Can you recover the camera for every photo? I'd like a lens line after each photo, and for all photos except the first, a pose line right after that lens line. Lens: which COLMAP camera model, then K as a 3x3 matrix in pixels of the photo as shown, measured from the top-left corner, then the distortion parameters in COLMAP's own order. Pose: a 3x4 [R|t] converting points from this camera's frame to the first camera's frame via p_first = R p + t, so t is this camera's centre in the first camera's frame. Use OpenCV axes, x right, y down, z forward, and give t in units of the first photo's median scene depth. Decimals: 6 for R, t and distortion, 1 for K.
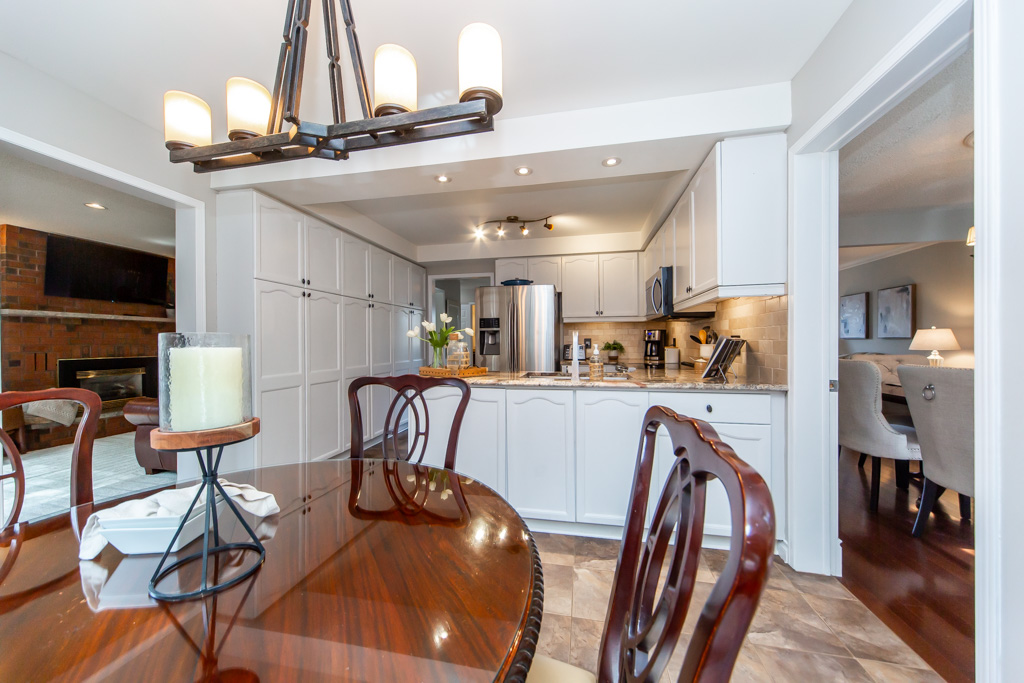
lens RADIAL K [[354.3, 0, 510.8], [0, 354.3, 345.5], [0, 0, 1]] dist [0.001538, 0.000193]
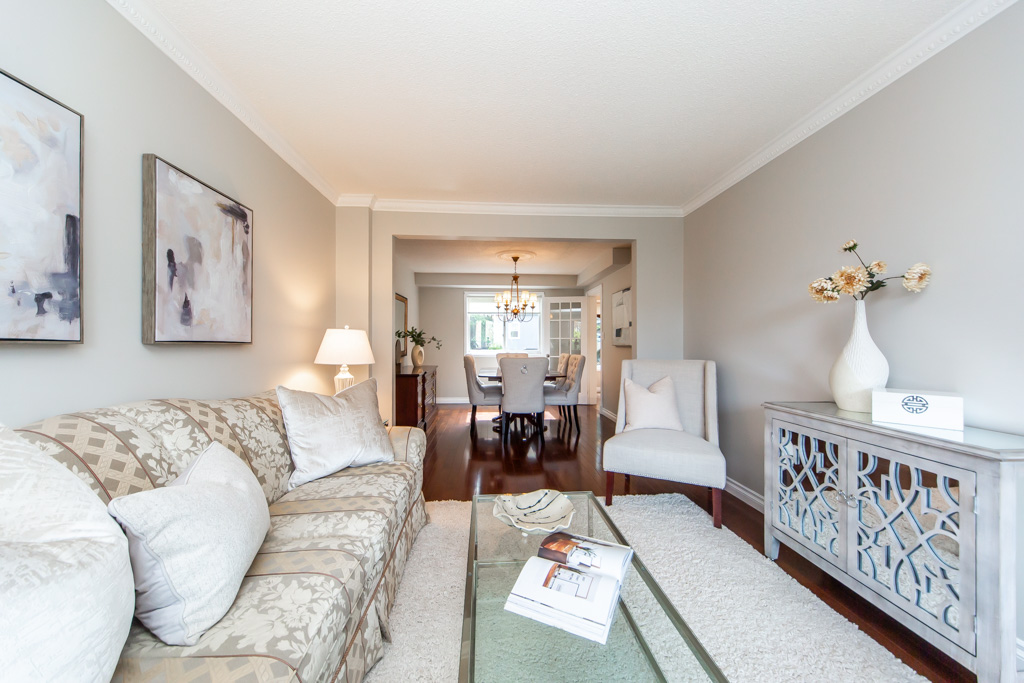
lens RADIAL K [[366.6, 0, 512.0], [0, 366.6, 341.5], [0, 0, 1]] dist [0.009492, 0.000061]
pose [[-0.964668, 0.005190, -0.263418, 1.233529], [0.004108, 0.999981, 0.004657, -0.031542], [0.263437, 0.003411, -0.964670, 1.913759]]
